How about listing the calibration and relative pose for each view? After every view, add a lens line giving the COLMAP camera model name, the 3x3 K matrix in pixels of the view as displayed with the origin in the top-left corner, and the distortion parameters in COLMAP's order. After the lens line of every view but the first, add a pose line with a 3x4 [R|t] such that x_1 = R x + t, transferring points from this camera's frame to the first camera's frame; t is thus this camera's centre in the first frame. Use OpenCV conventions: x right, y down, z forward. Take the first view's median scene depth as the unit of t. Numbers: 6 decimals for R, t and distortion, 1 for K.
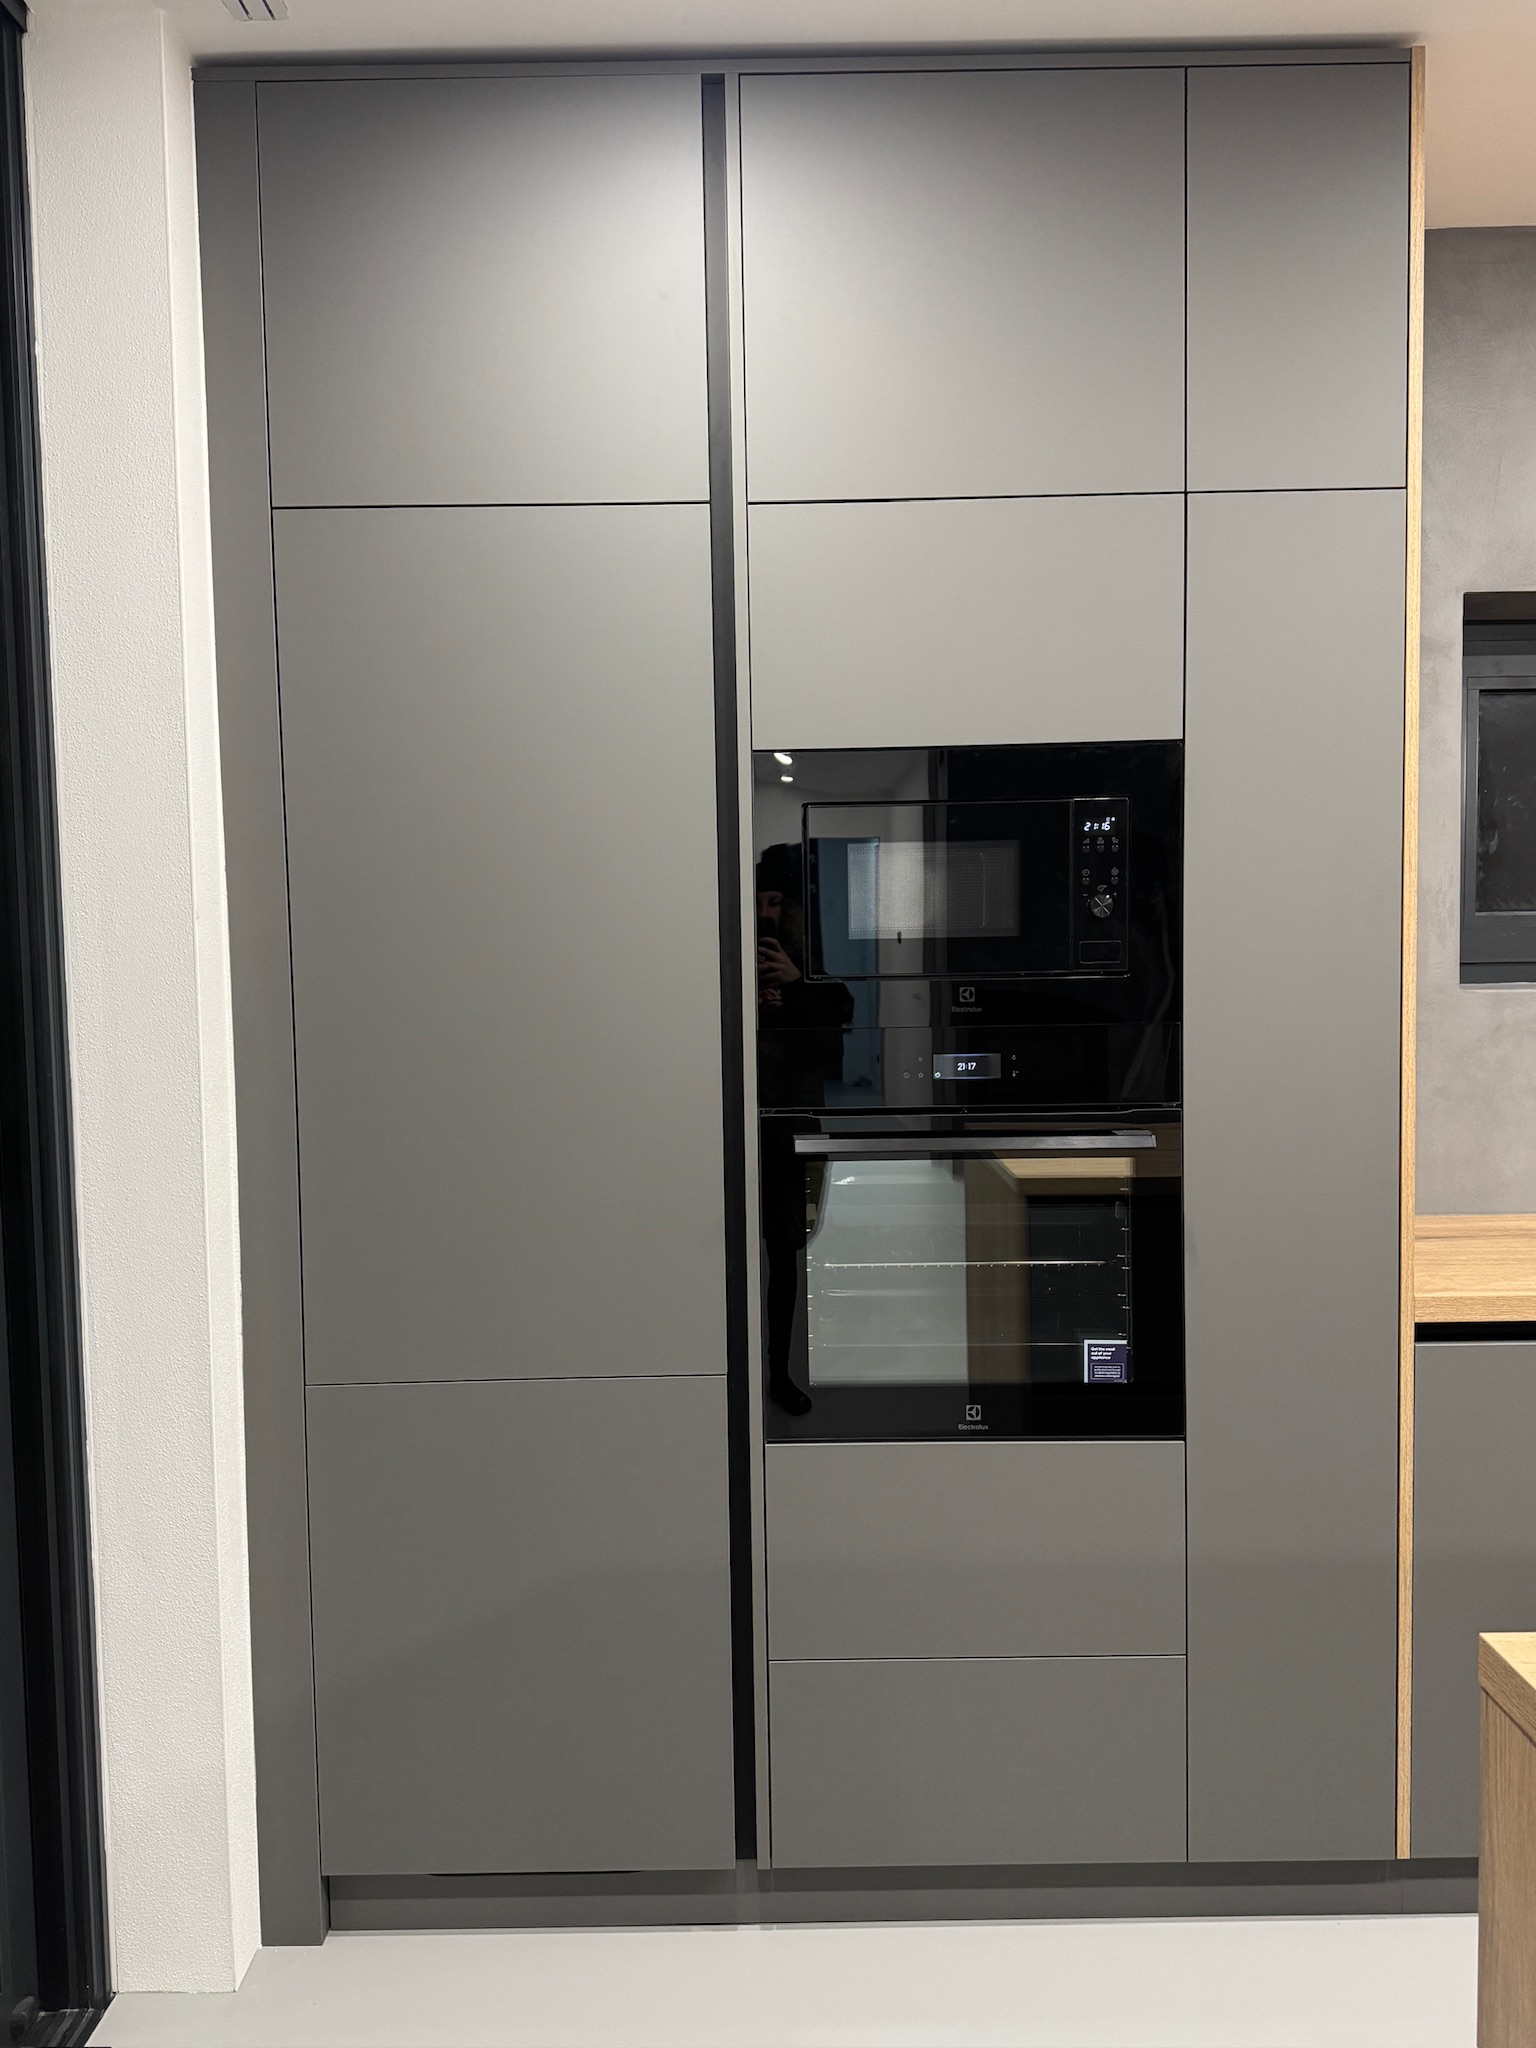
lens RADIAL K [[1553.3, 0, 768.0], [0, 1553.3, 1024.0], [0, 0, 1]] dist [0.094881, -0.135854]
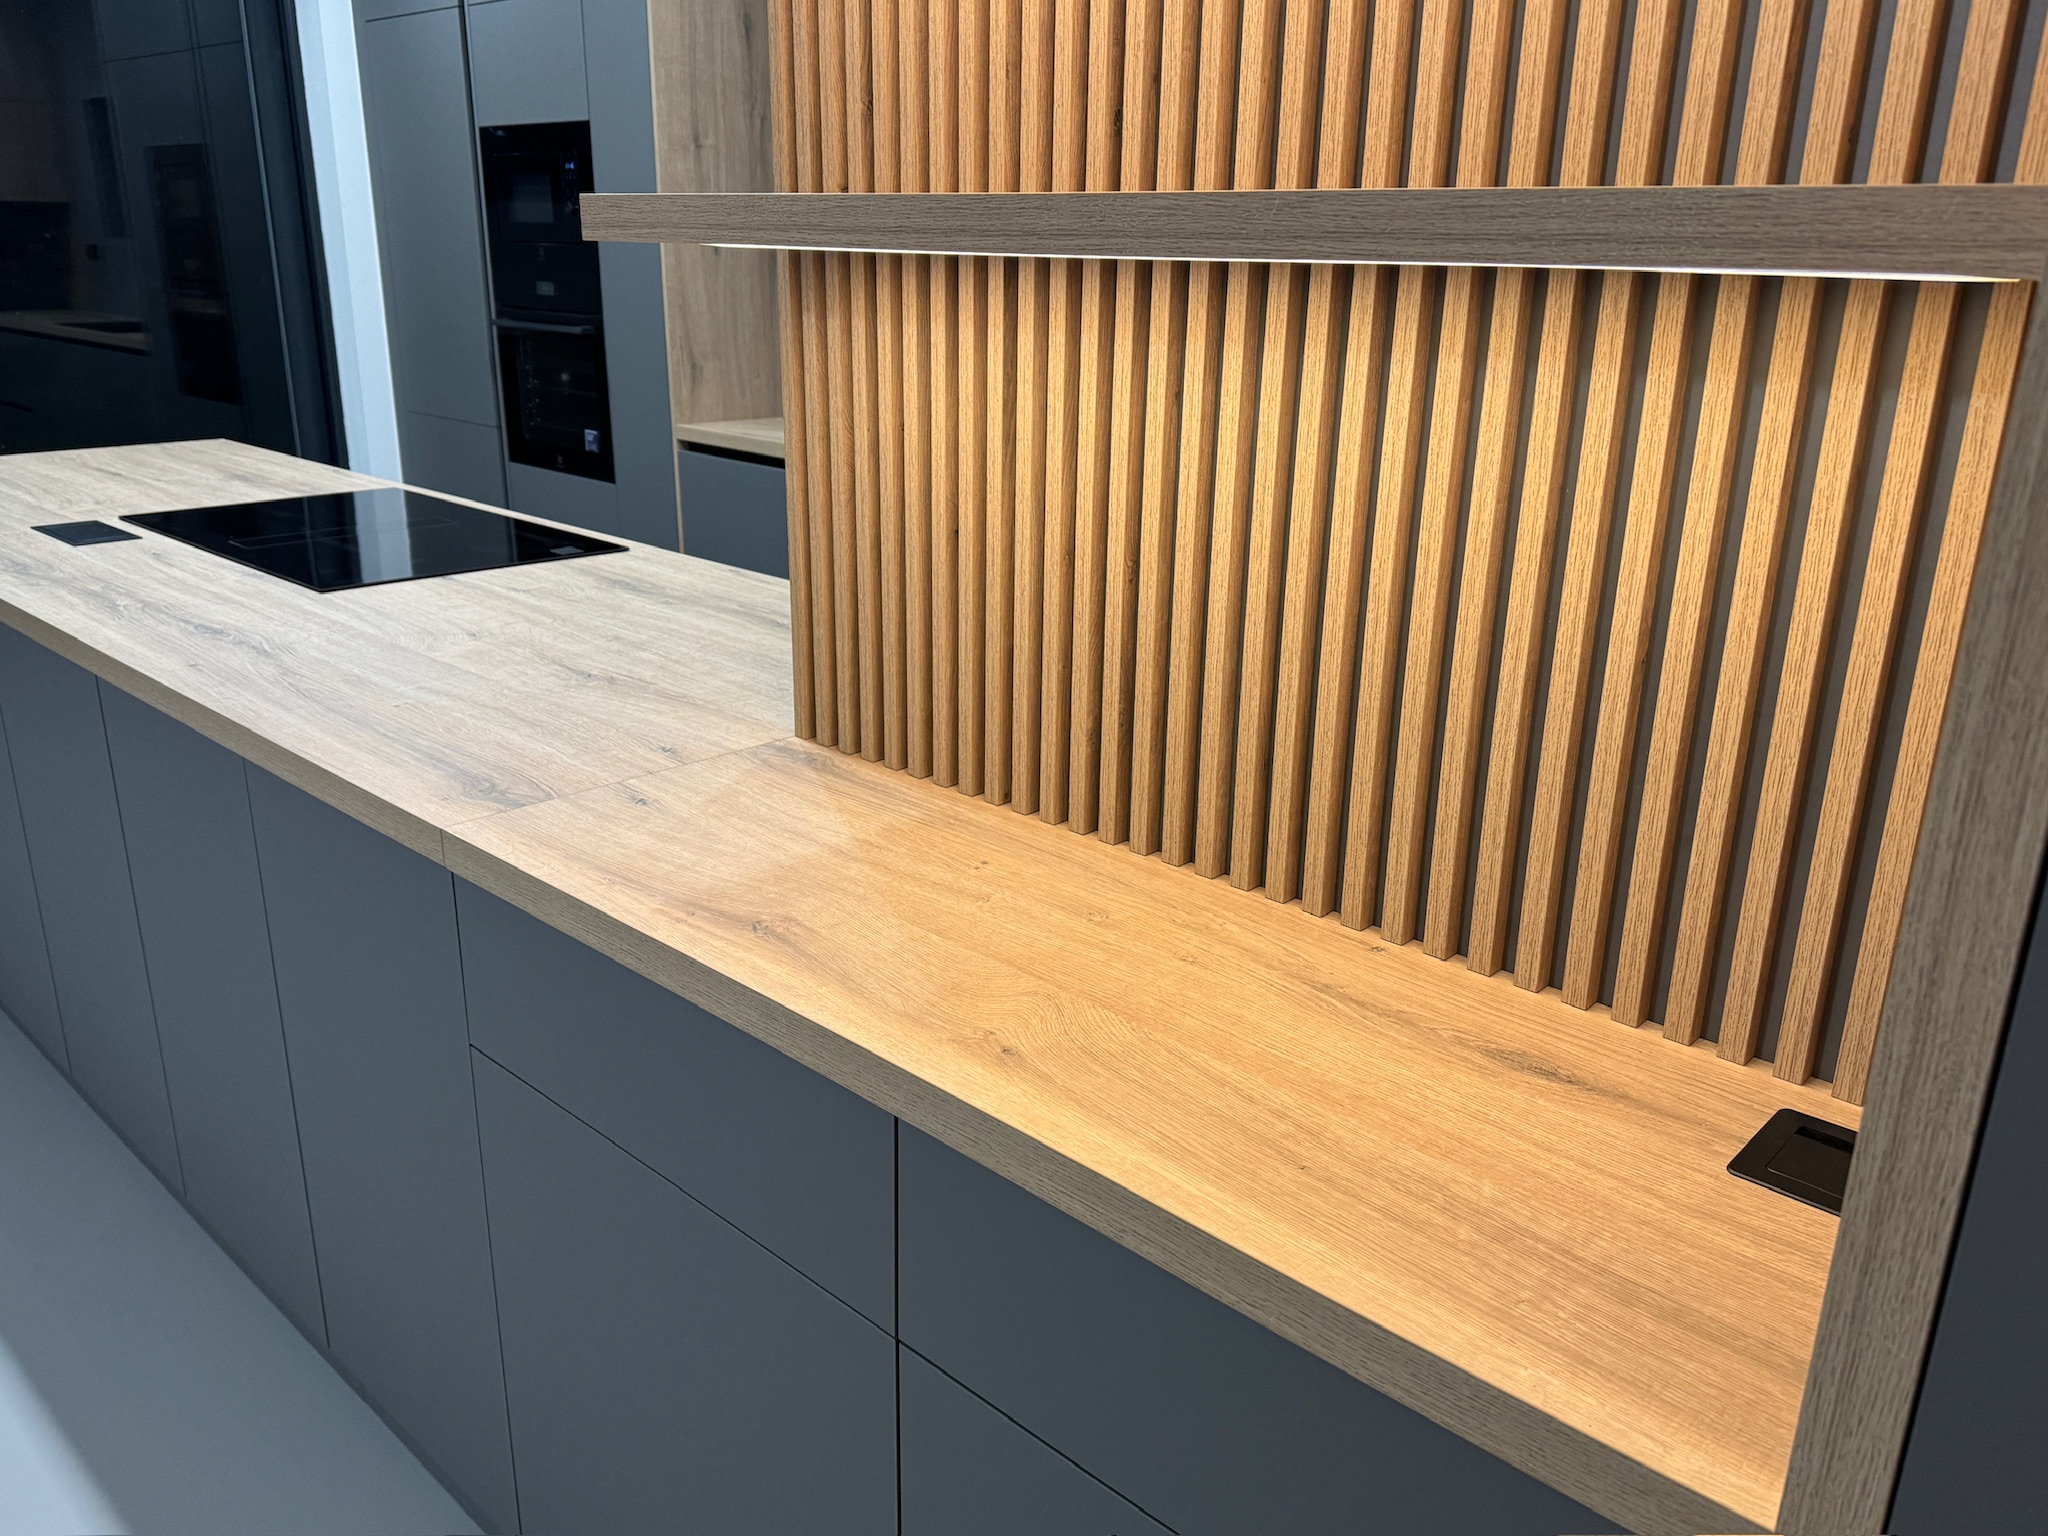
lens RADIAL K [[1553.3, 0, 1023.9], [0, 1553.3, 773.2], [0, 0, 1]] dist [0.094881, -0.135854]
pose [[0.718502, 0.247717, -0.649916, 2.098206], [-0.063598, 0.953910, 0.293276, -0.013849], [0.692611, -0.169386, 0.701141, -0.150940]]
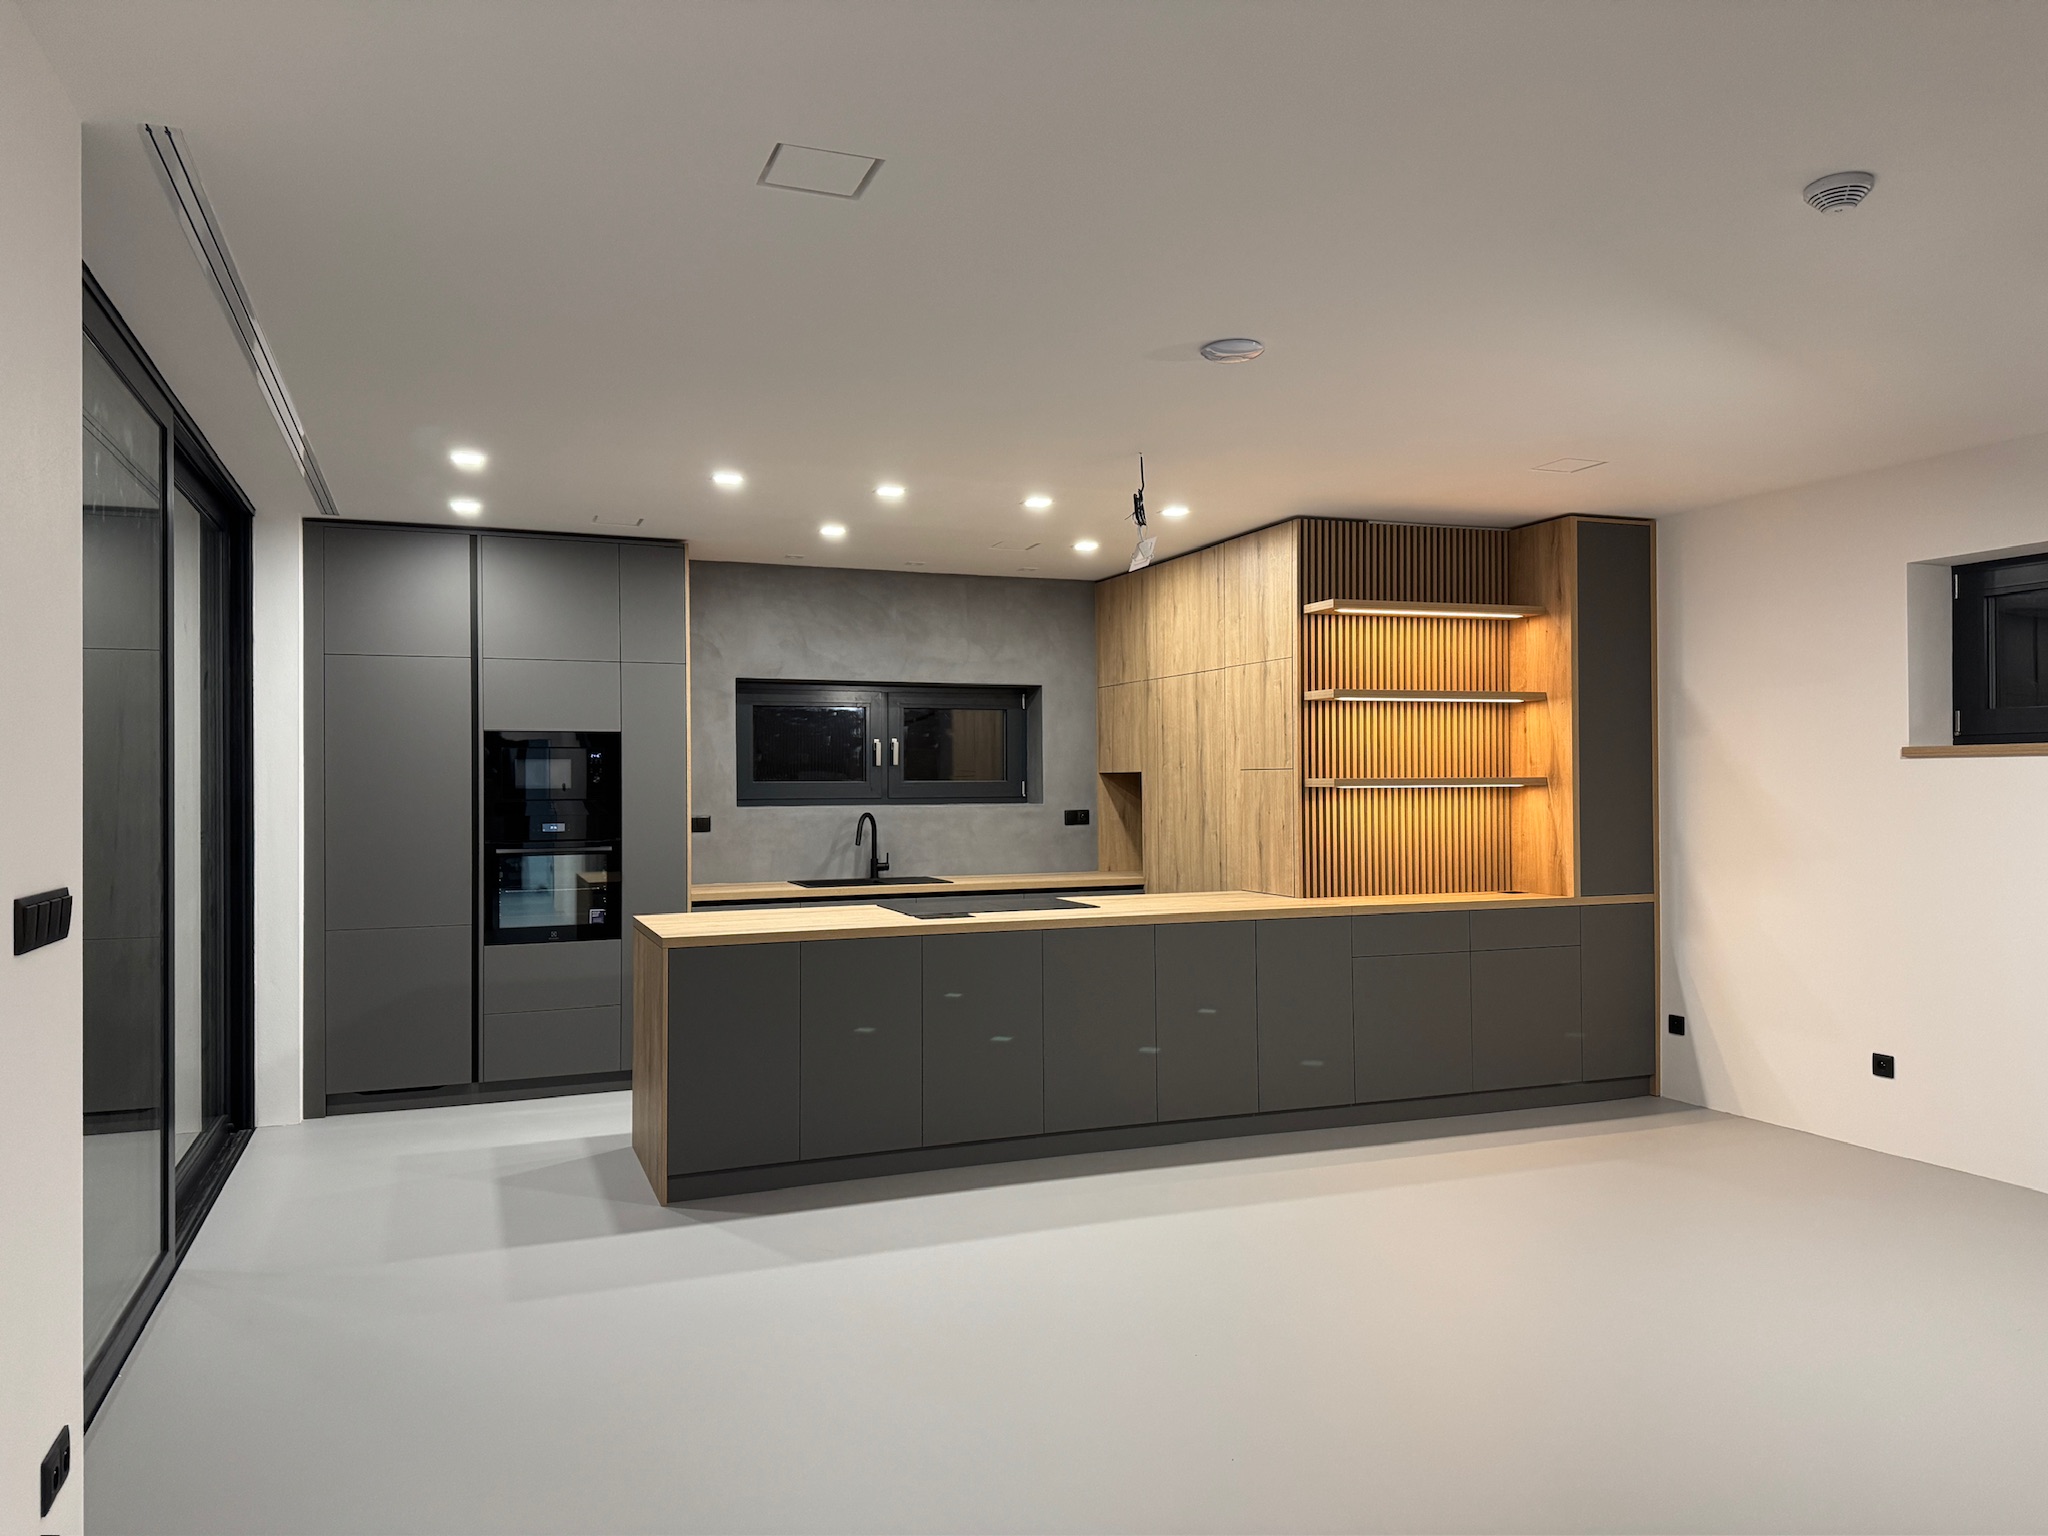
lens RADIAL K [[1425.5, 0, 1045.6], [0, 1425.5, 779.3], [0, 0, 1]] dist [0.077798, 0.000150]
pose [[0.929945, 0.009919, 0.367565, -0.023718], [0.013215, 0.998089, -0.060368, 0.122930], [-0.367462, 0.060997, 0.928036, -2.205142]]
